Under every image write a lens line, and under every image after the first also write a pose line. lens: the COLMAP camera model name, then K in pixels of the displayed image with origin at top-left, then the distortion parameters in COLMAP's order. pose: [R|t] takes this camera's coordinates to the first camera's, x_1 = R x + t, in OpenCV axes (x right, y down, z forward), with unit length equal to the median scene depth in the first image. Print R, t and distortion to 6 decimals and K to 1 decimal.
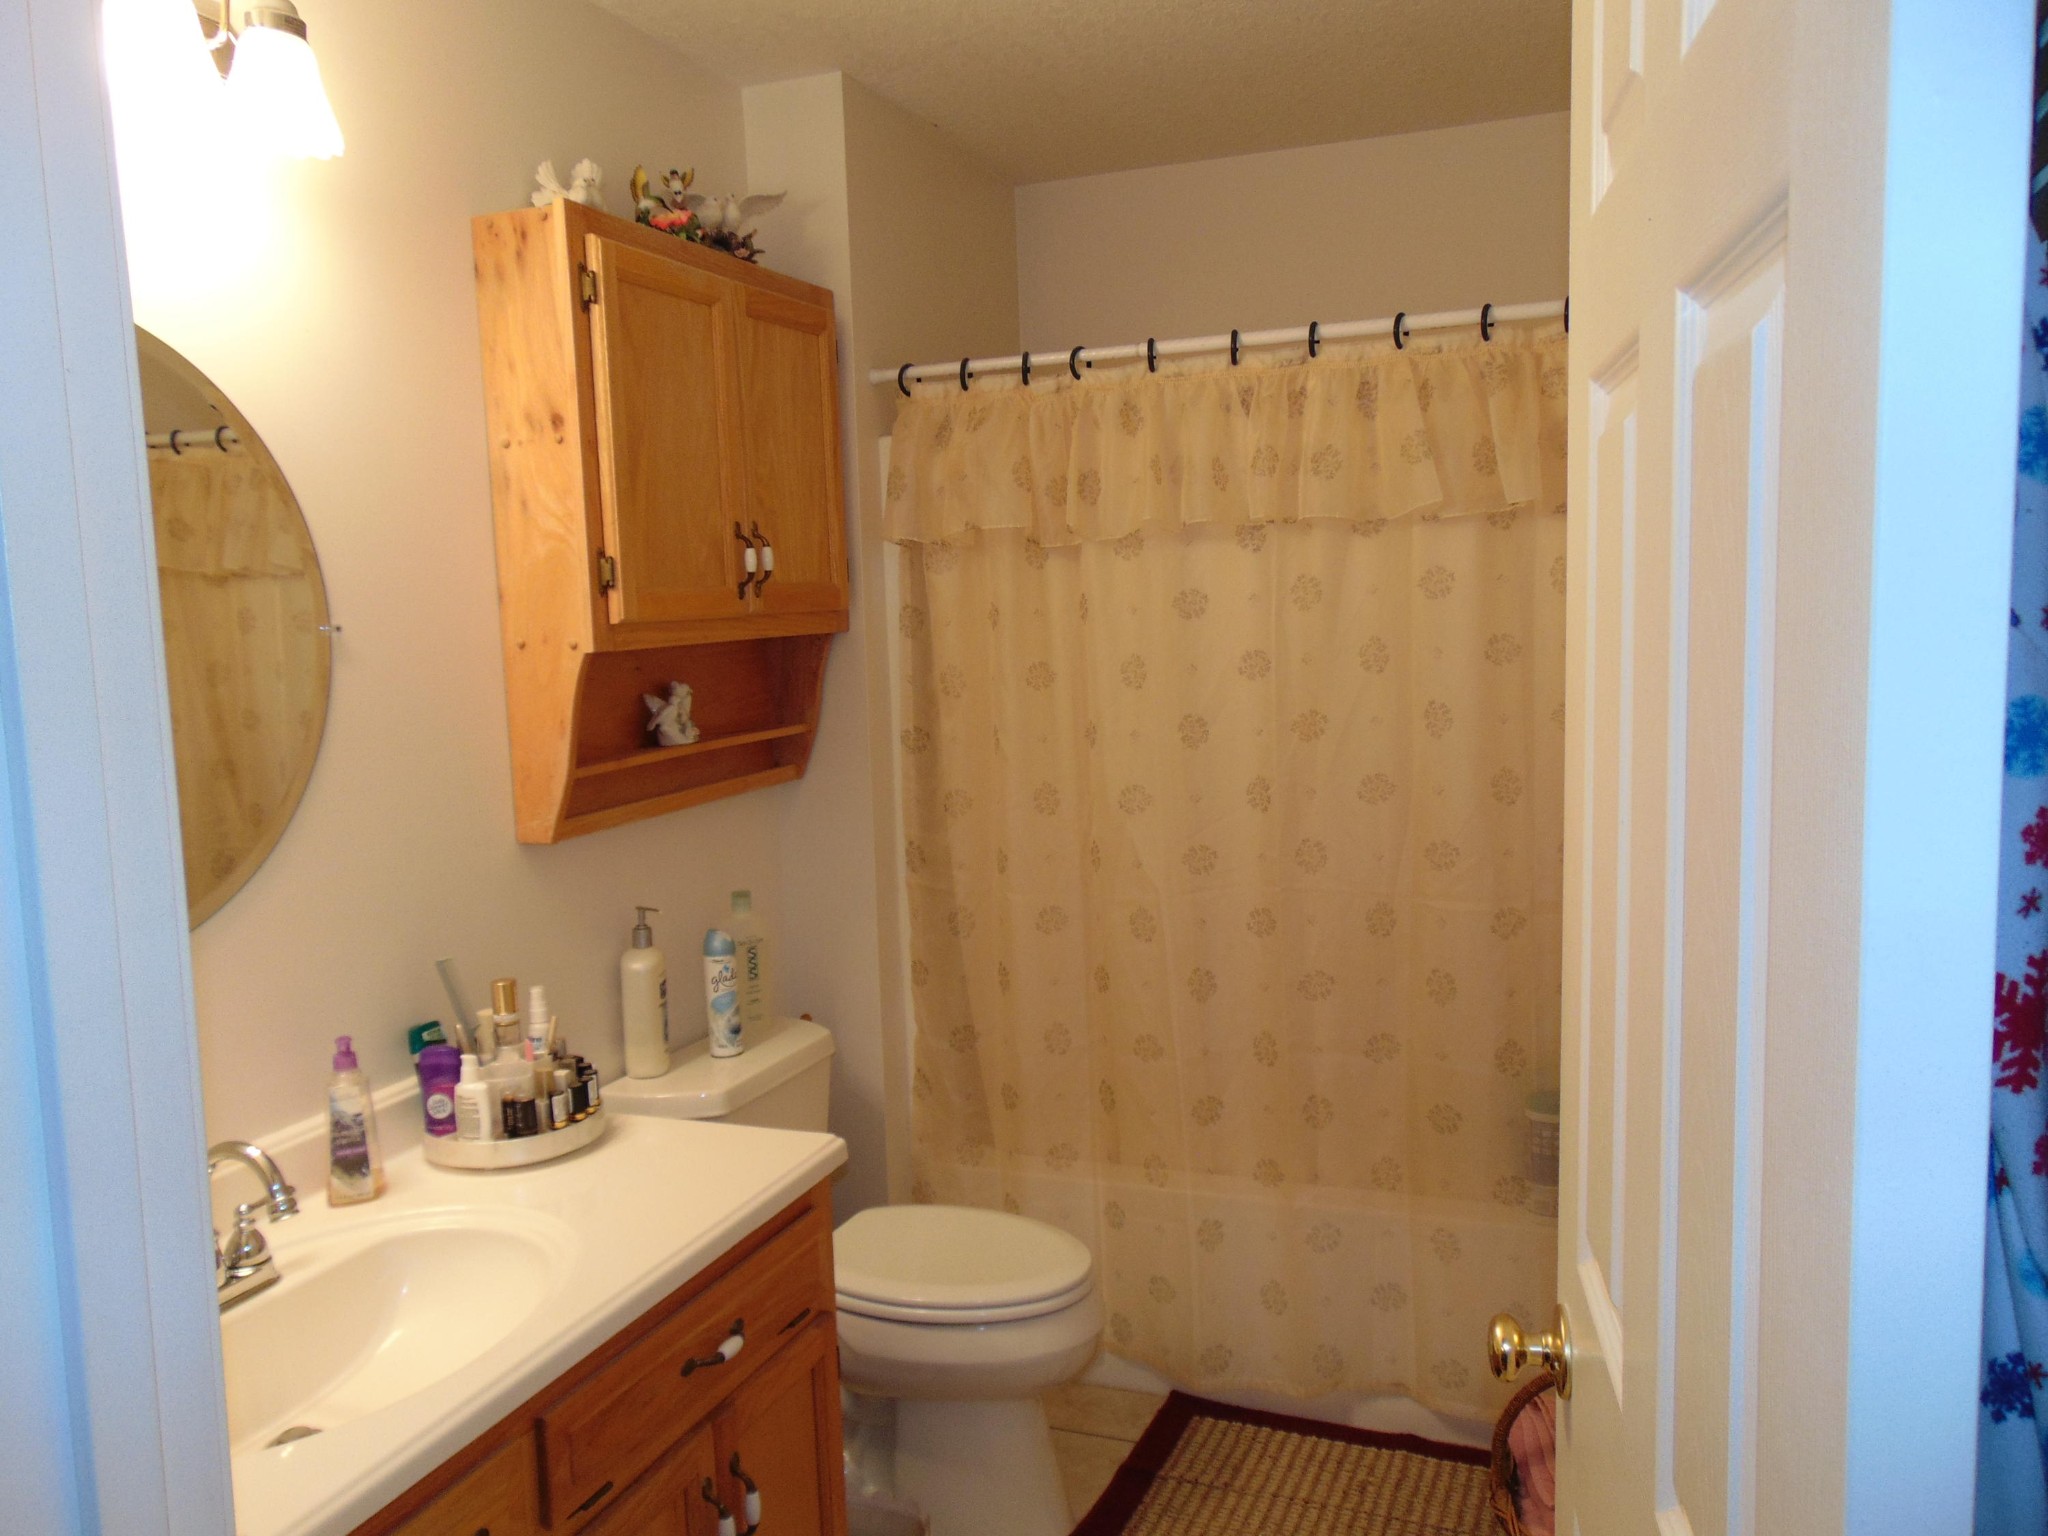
lens RADIAL K [[1529.6, 0, 1032.9], [0, 1529.6, 765.6], [0, 0, 1]] dist [0.014557, 0.022849]
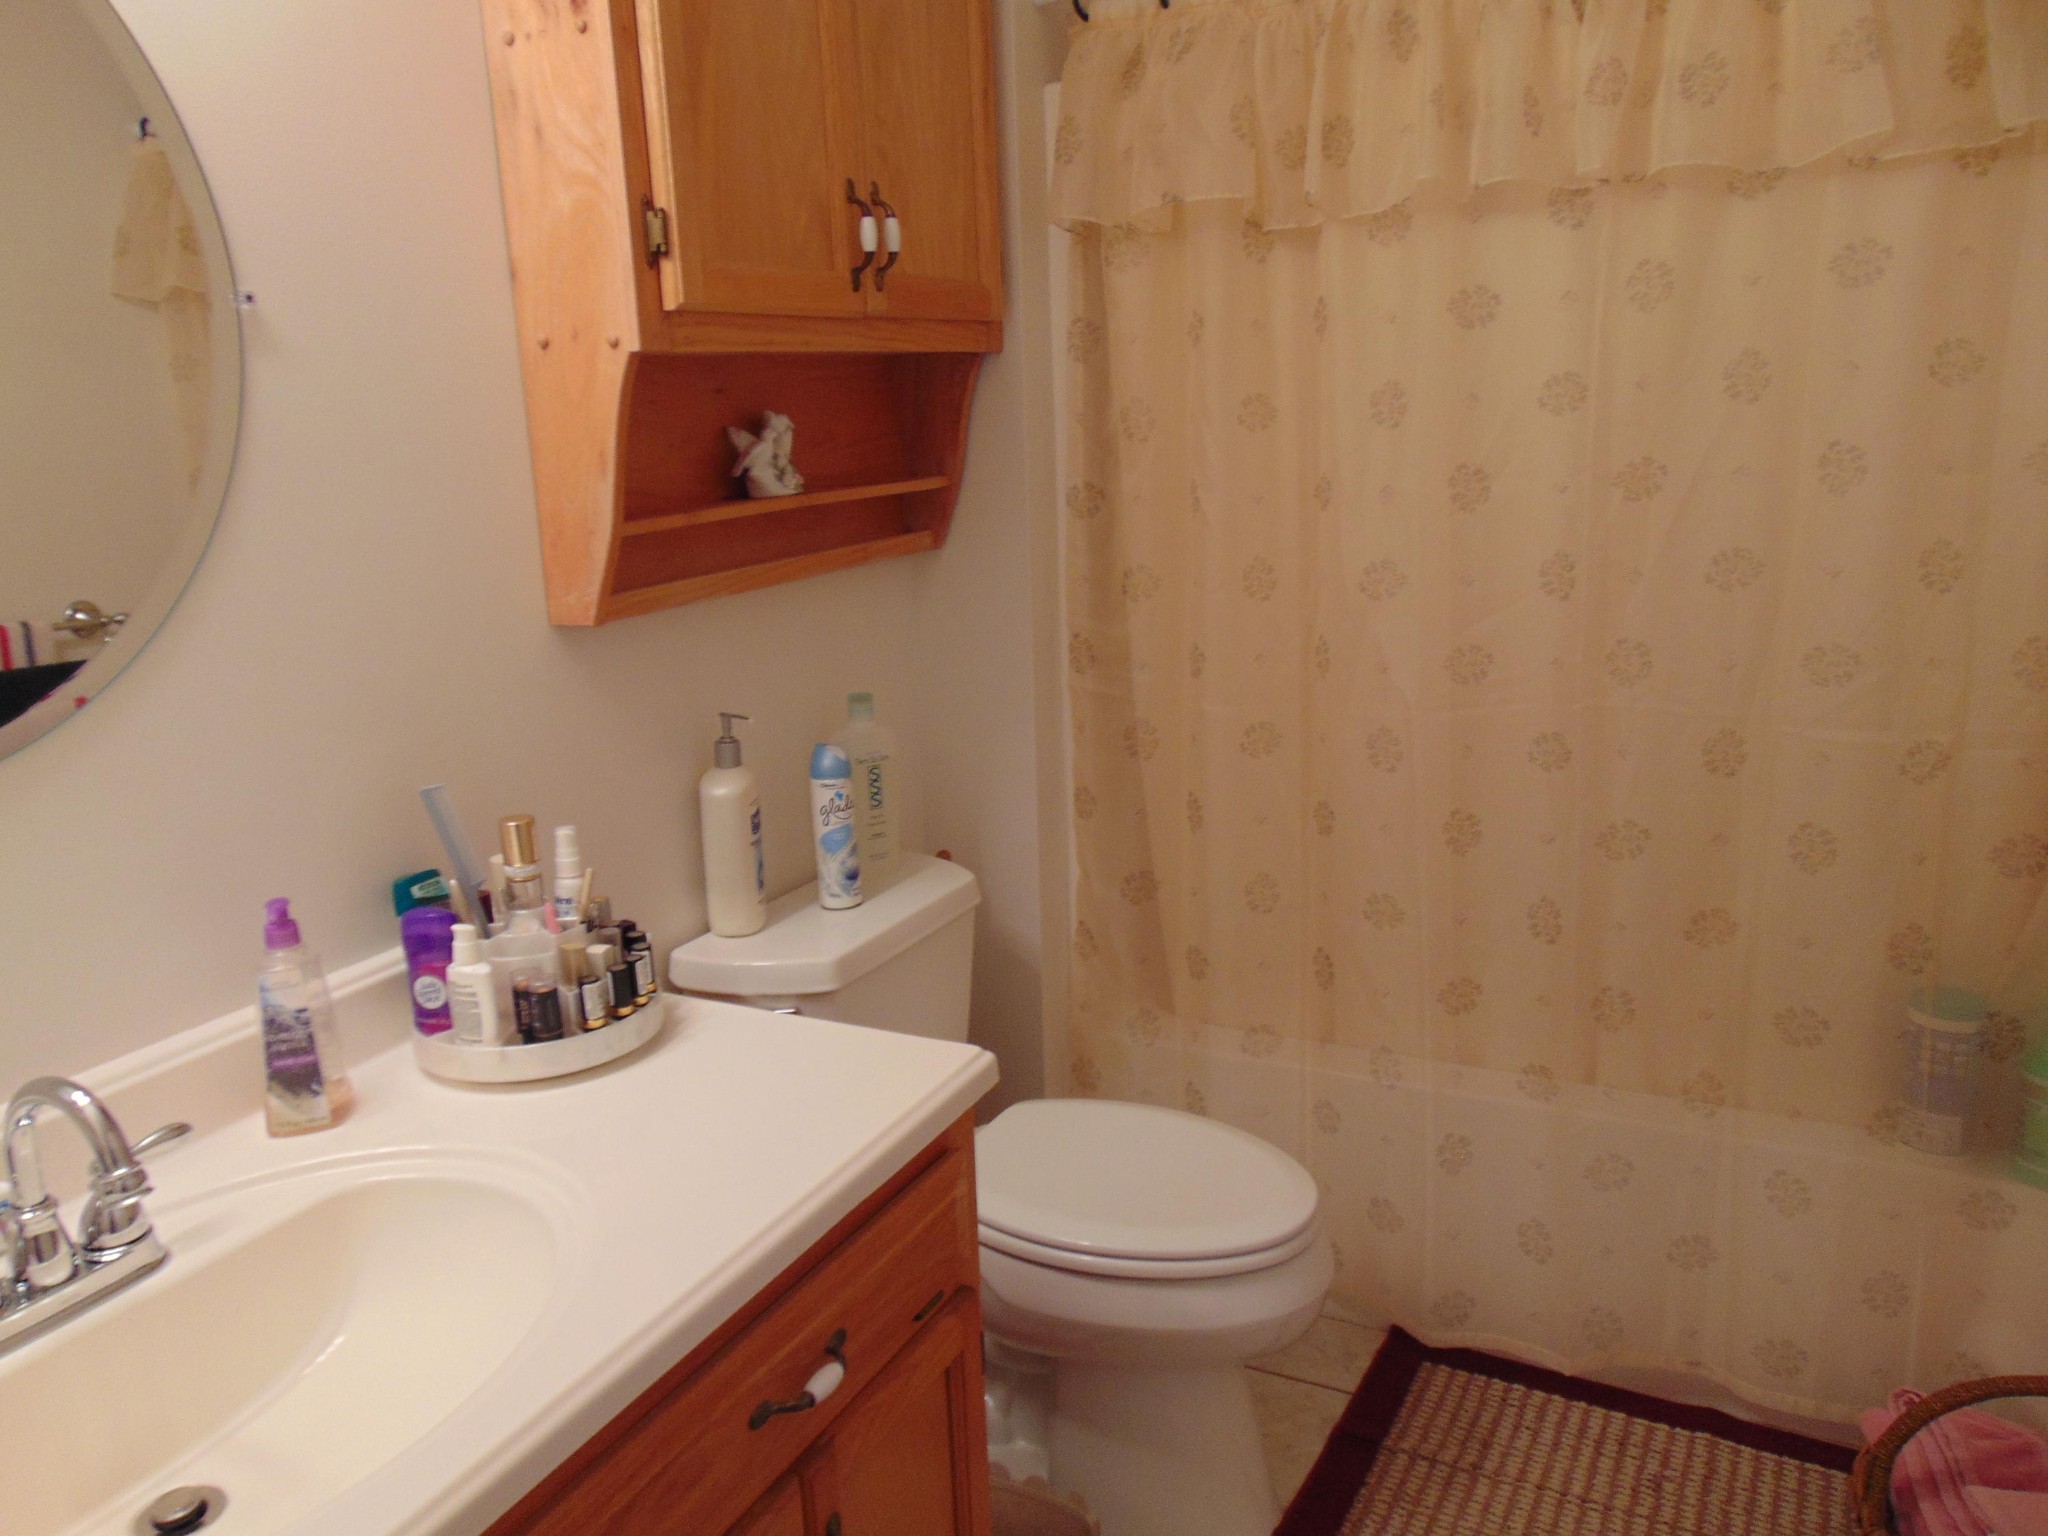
lens RADIAL K [[1529.6, 0, 1028.4], [0, 1529.6, 781.1], [0, 0, 1]] dist [0.014557, 0.022849]
pose [[0.995203, 0.025959, -0.094320, -0.034384], [-0.012174, 0.989520, 0.143883, 0.014364], [0.097067, -0.142045, 0.985089, 0.257230]]
